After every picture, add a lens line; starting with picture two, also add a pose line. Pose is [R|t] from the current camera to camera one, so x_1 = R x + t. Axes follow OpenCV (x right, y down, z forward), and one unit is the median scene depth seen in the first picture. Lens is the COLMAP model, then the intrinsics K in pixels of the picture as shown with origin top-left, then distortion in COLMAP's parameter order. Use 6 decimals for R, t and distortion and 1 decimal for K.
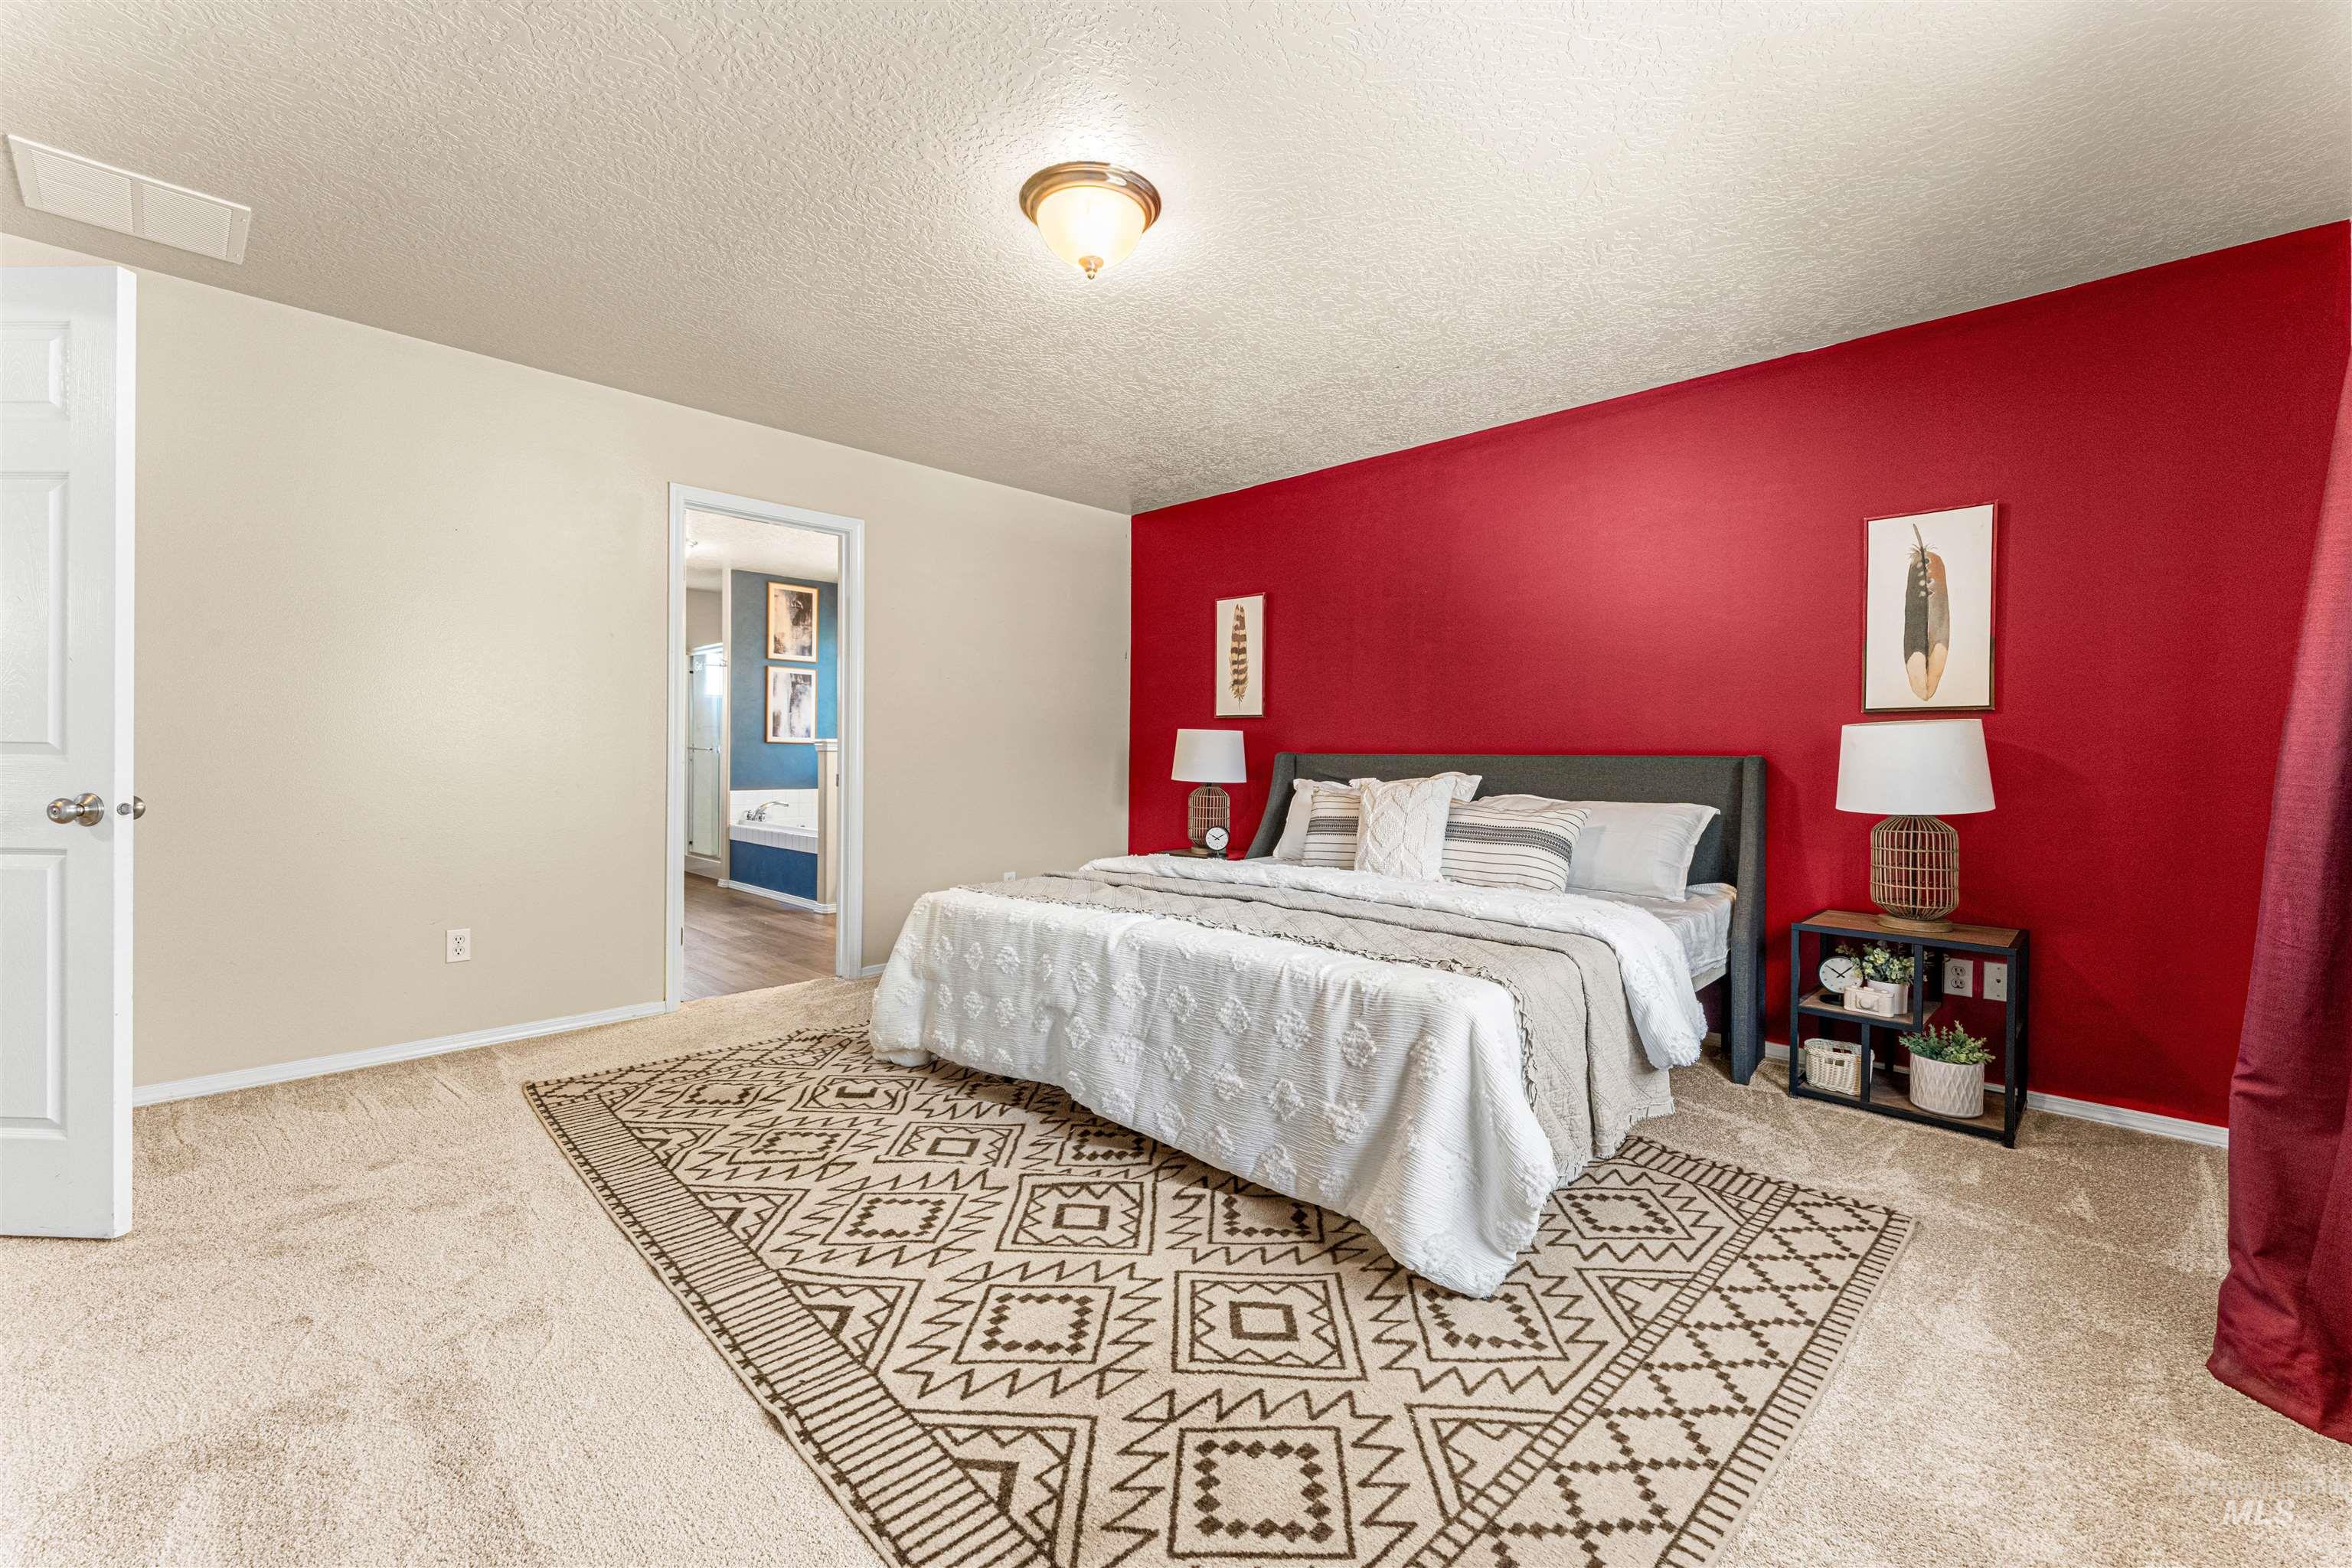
lens RADIAL K [[958.2, 0, 1169.4], [0, 958.2, 761.8], [0, 0, 1]] dist [-0.000717, 0.000238]
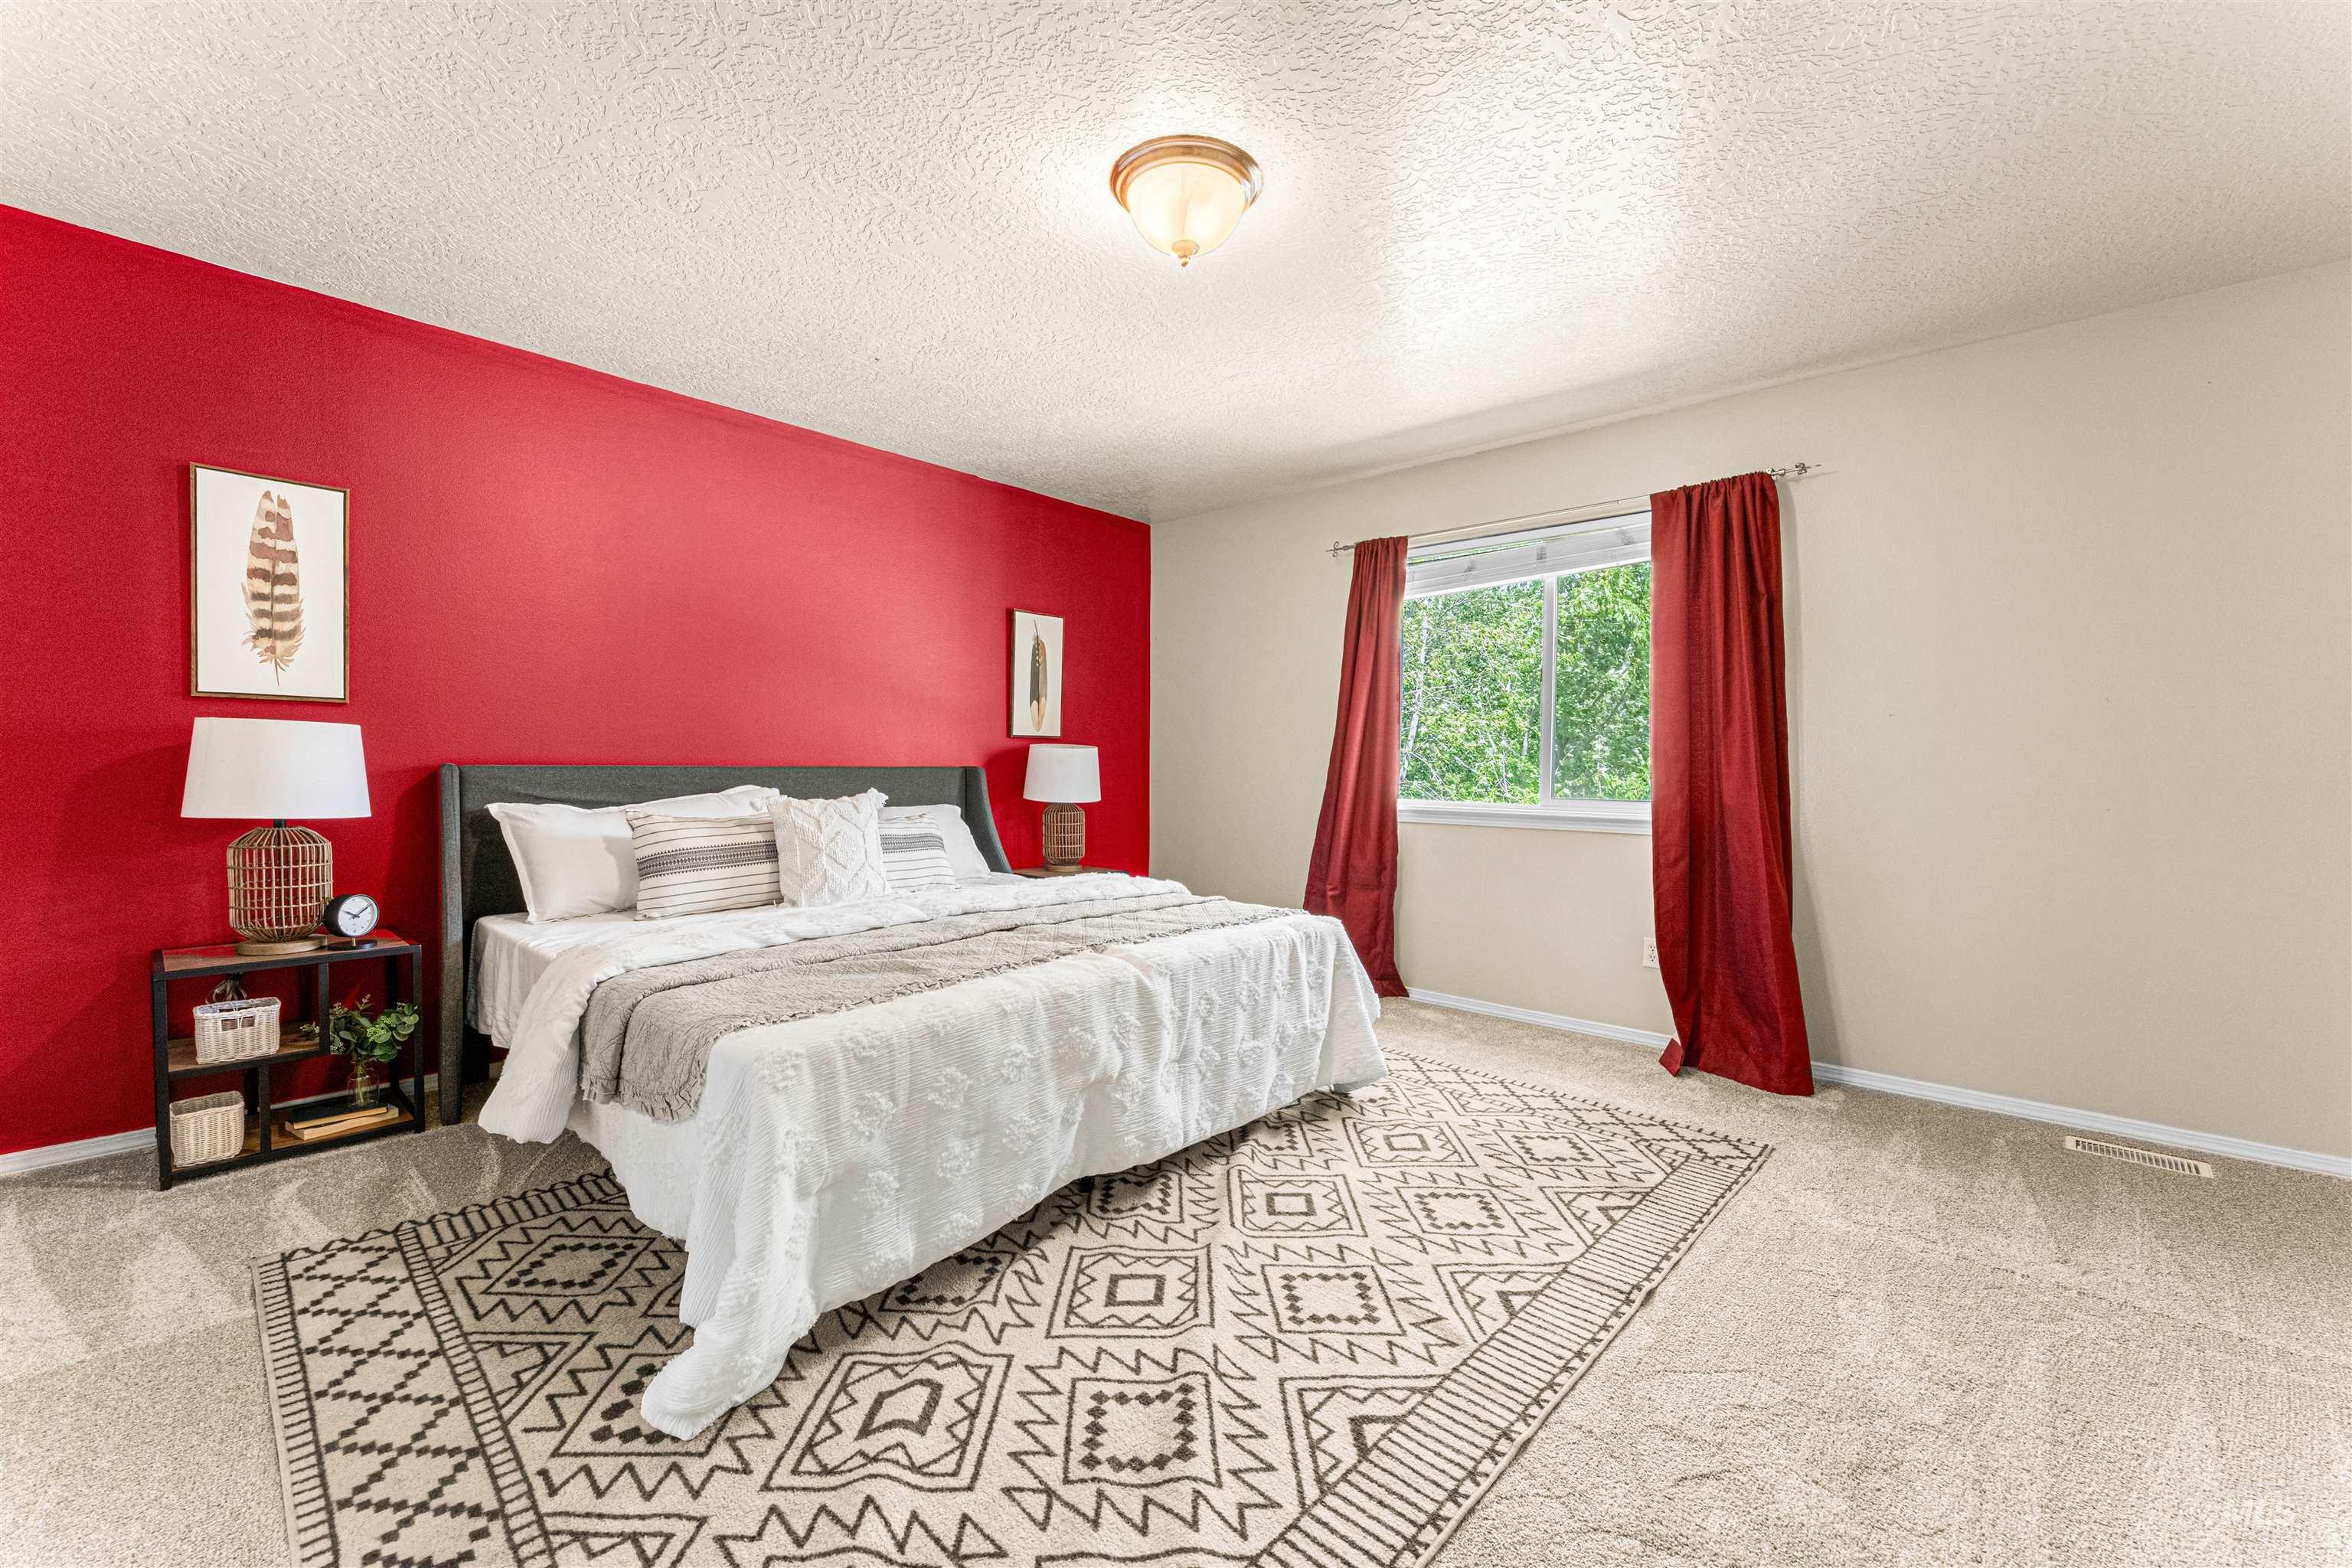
lens RADIAL K [[958.2, 0, 1171.2], [0, 958.2, 803.5], [0, 0, 1]] dist [-0.000717, 0.000238]
pose [[-0.037957, -0.048975, 0.998079, -0.901604], [-0.000160, 0.998799, 0.049004, -0.025135], [-0.999279, 0.001700, -0.037919, 0.923074]]
